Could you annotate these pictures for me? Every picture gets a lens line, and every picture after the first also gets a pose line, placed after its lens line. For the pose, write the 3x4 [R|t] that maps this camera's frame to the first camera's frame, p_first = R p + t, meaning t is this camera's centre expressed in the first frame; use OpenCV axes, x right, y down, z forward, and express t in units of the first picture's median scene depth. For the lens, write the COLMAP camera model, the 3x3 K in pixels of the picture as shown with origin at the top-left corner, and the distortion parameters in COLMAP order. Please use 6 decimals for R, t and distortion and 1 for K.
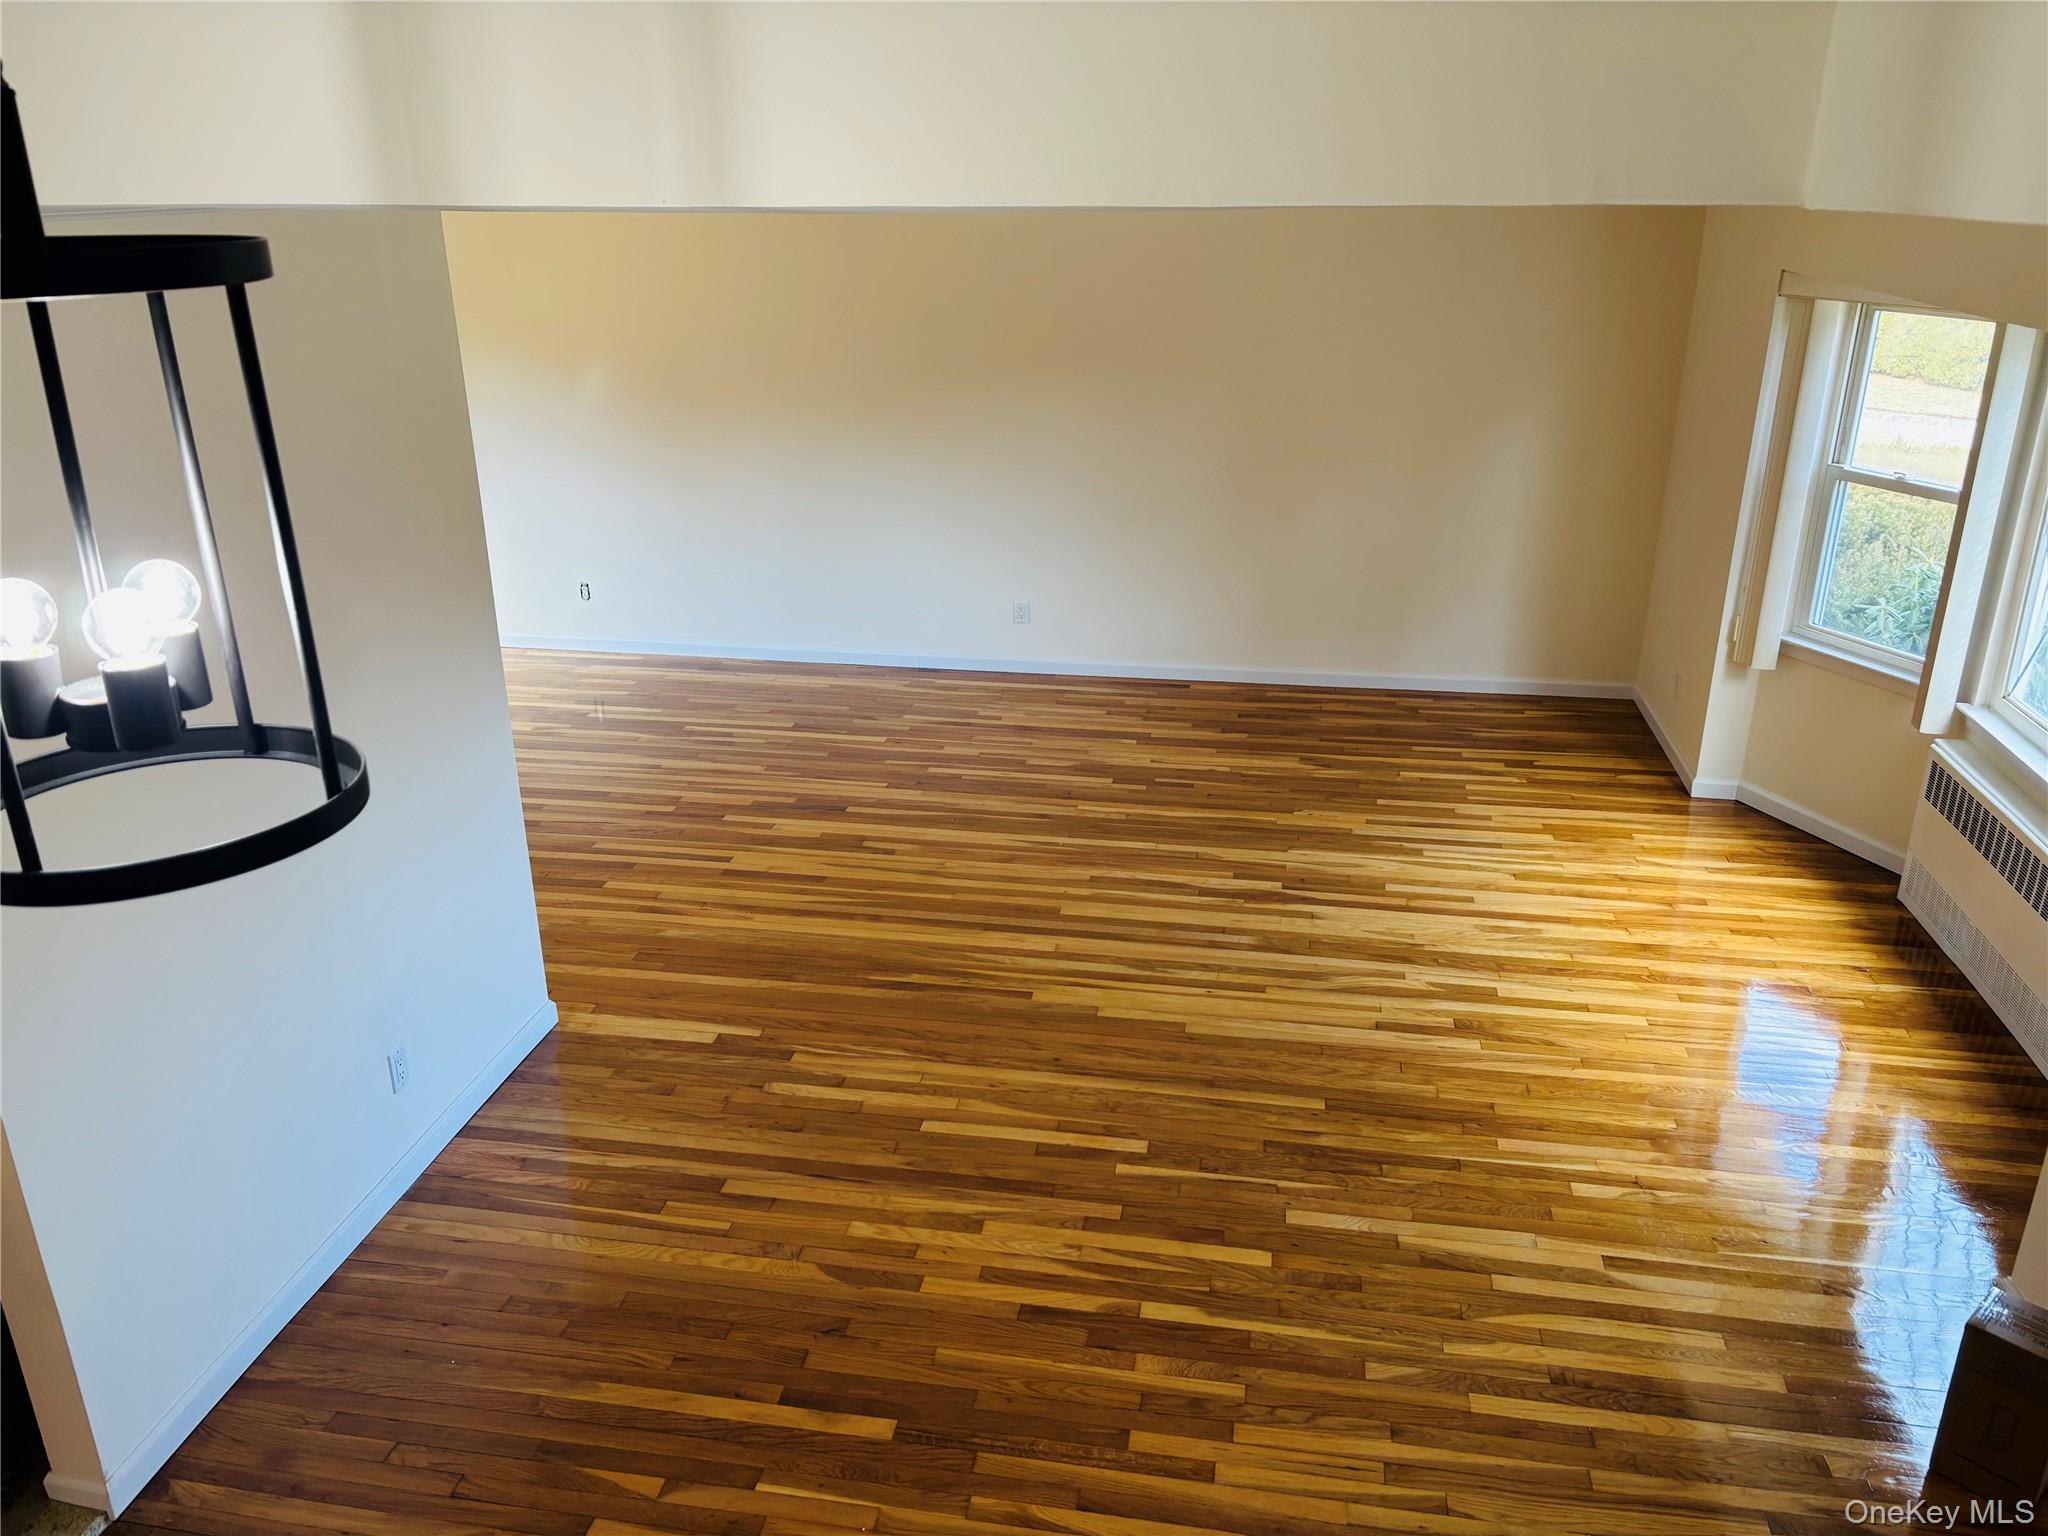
lens RADIAL K [[1550.4, 0, 1034.3], [0, 1550.4, 778.4], [0, 0, 1]] dist [-0.006591, 0.073188]
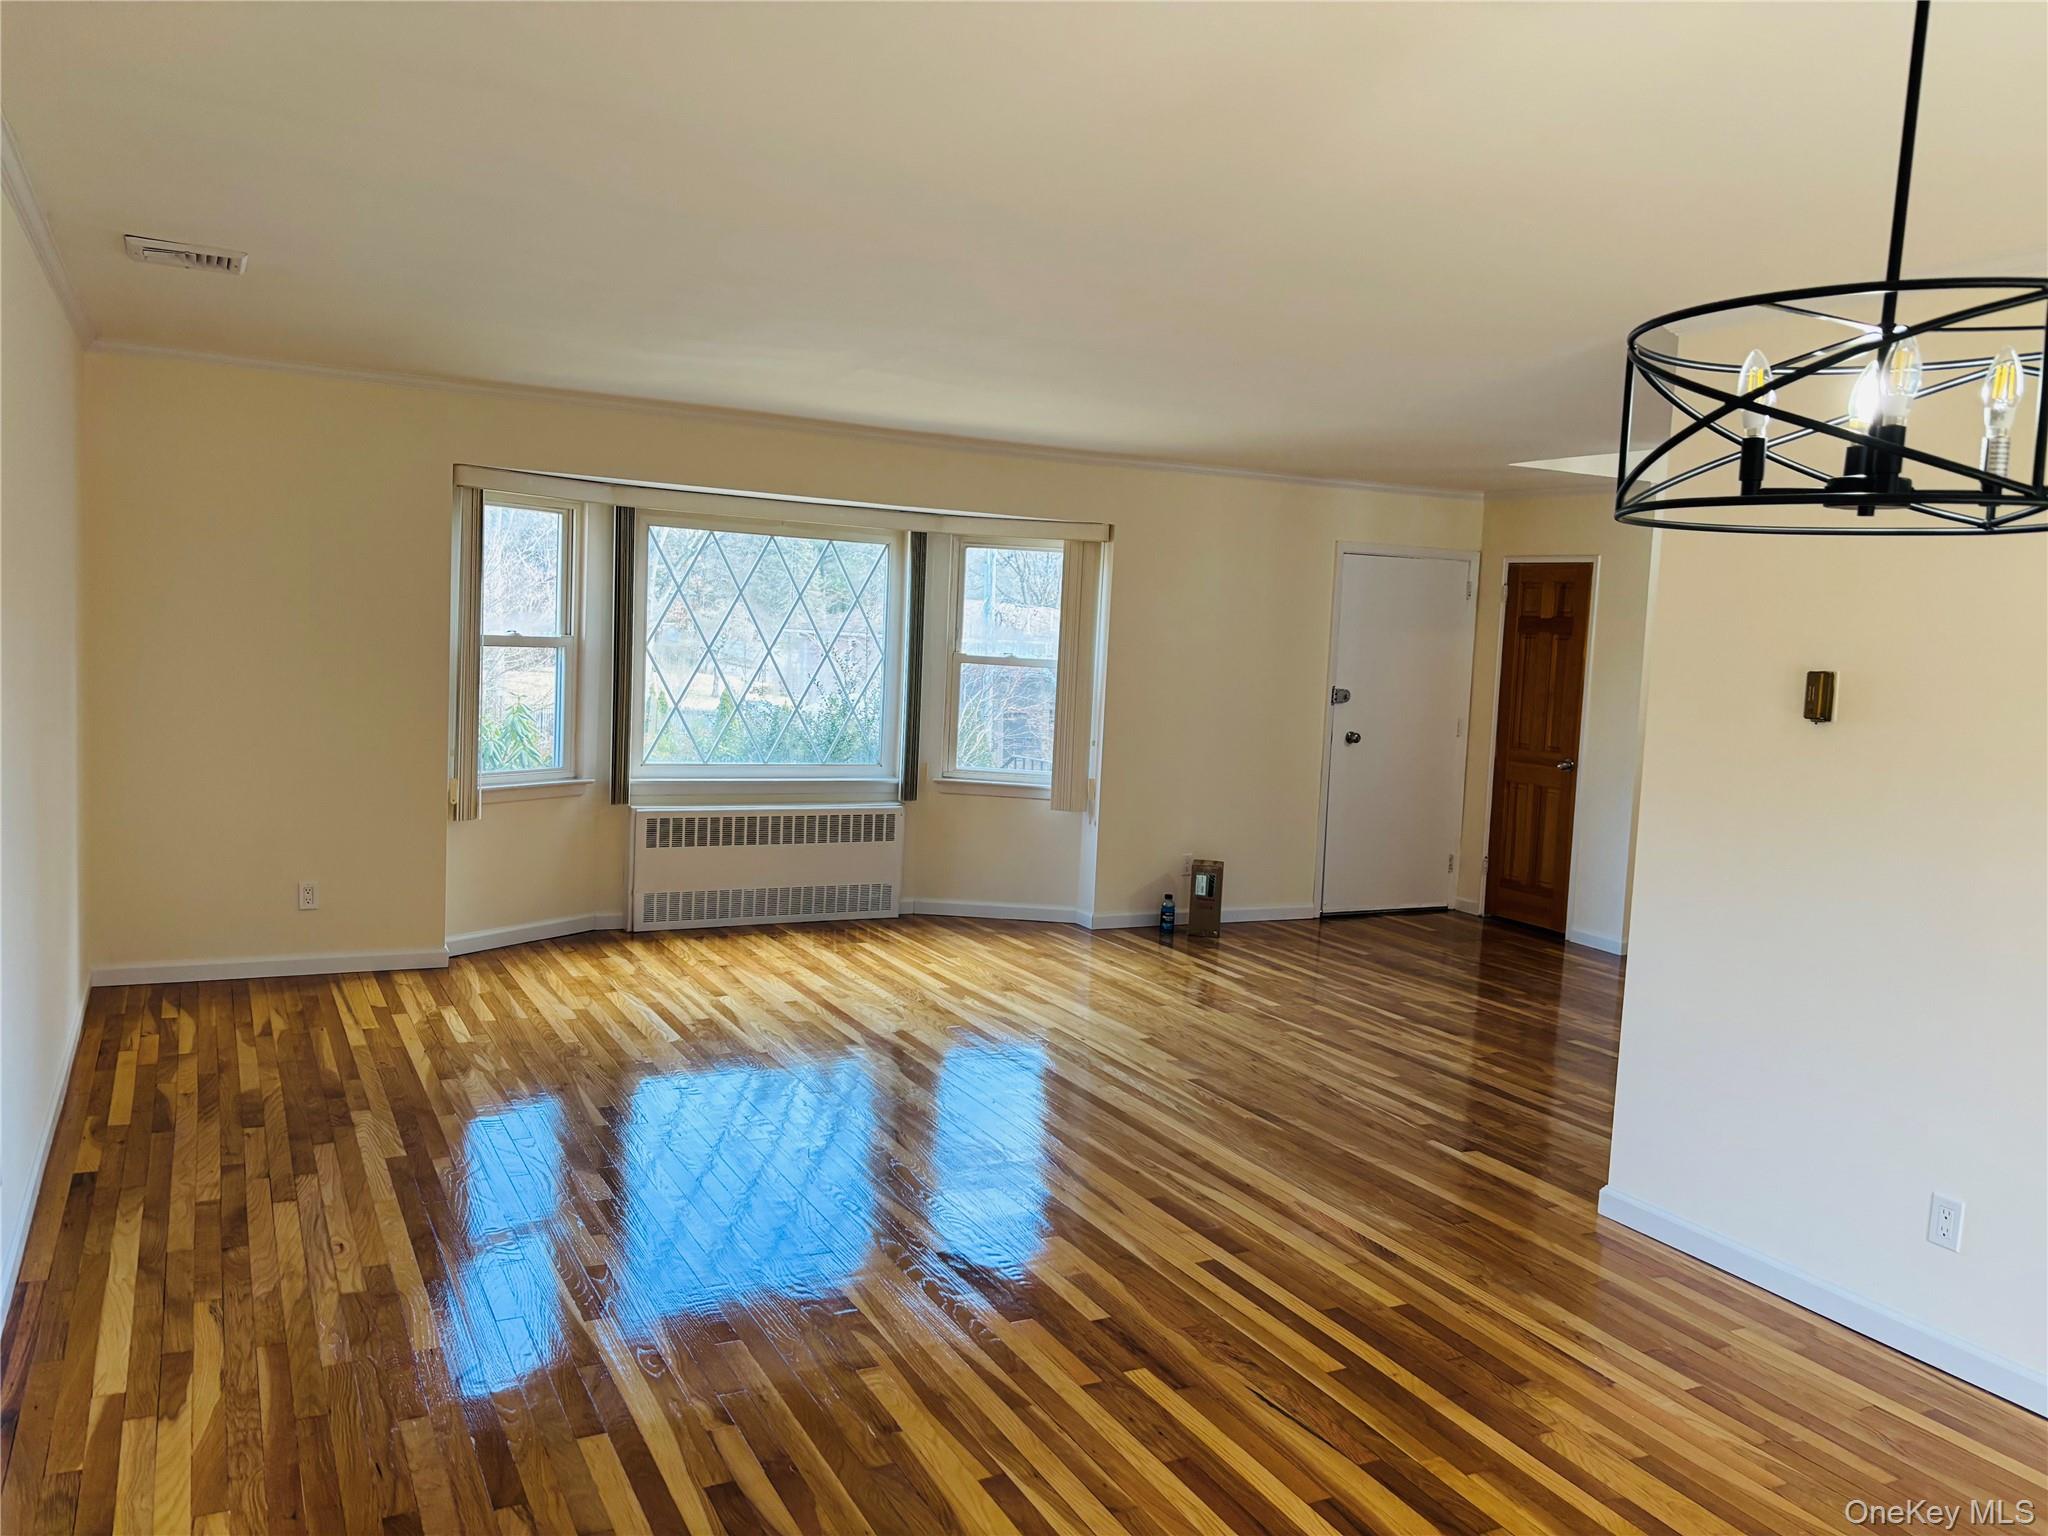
lens RADIAL K [[1550.4, 0, 1034.3], [0, 1550.4, 778.4], [0, 0, 1]] dist [-0.006591, 0.073188]
pose [[-0.610233, -0.103290, 0.785460, -0.533967], [0.244546, 0.918486, 0.310774, -0.291732], [-0.753534, 0.381726, -0.535231, 1.107317]]
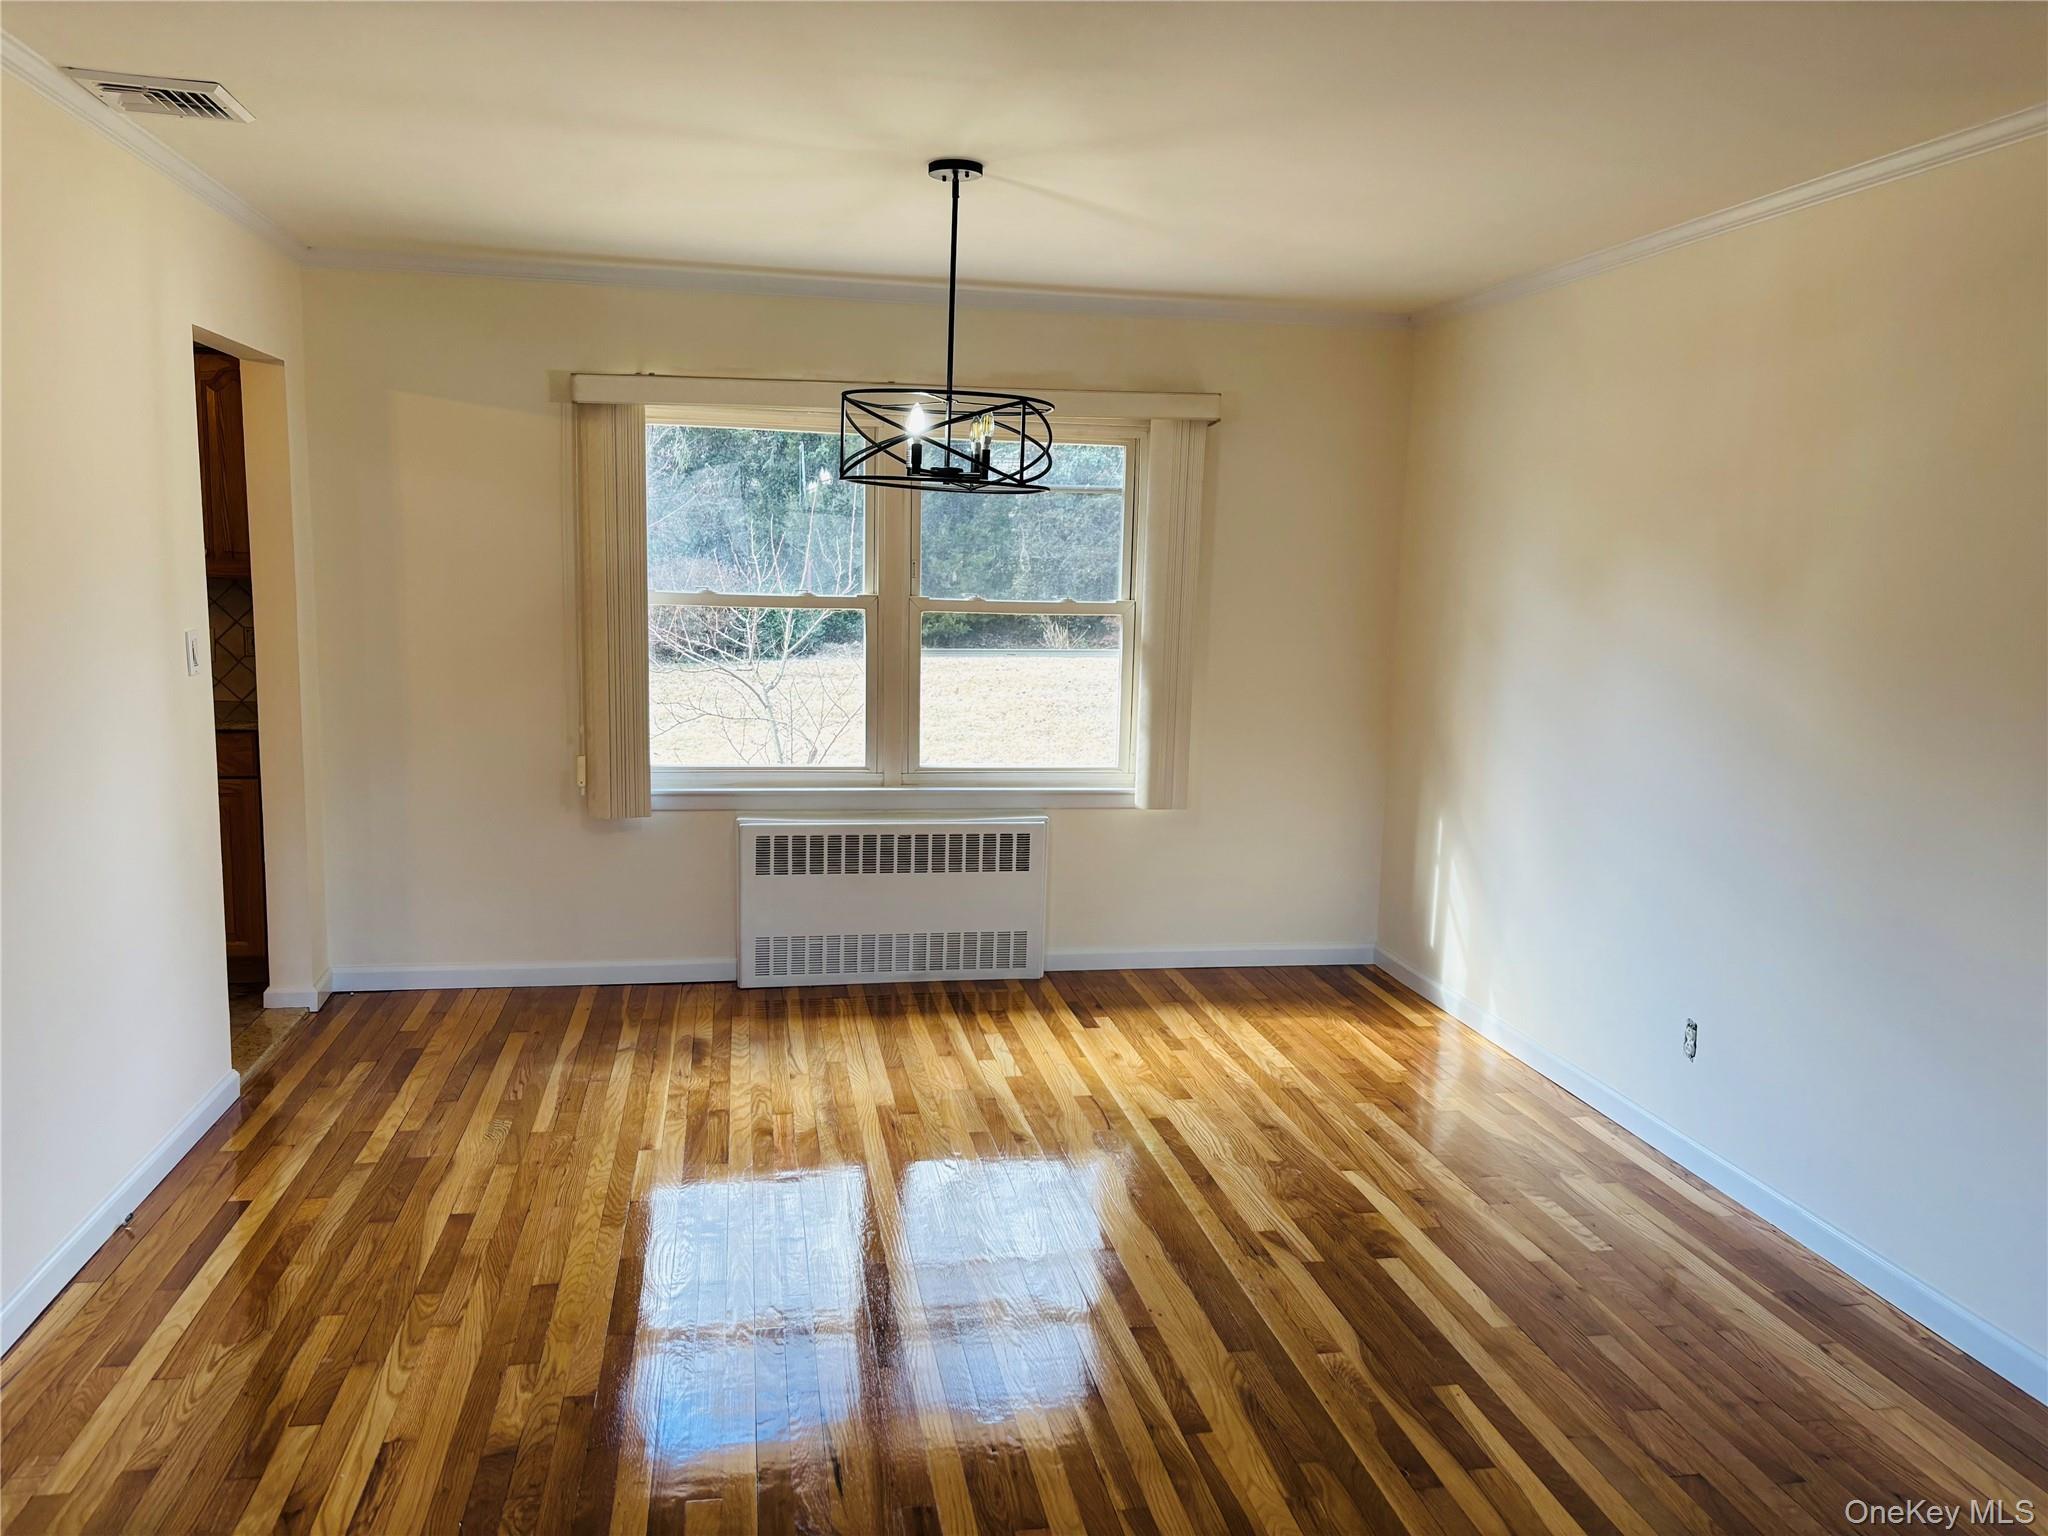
lens RADIAL K [[1550.4, 0, 1034.3], [0, 1550.4, 778.4], [0, 0, 1]] dist [-0.006591, 0.073188]
pose [[0.348753, 0.148752, -0.925335, 0.088315], [-0.373078, 0.927761, 0.008531, -0.147527], [0.859758, 0.342247, 0.379055, 0.731720]]
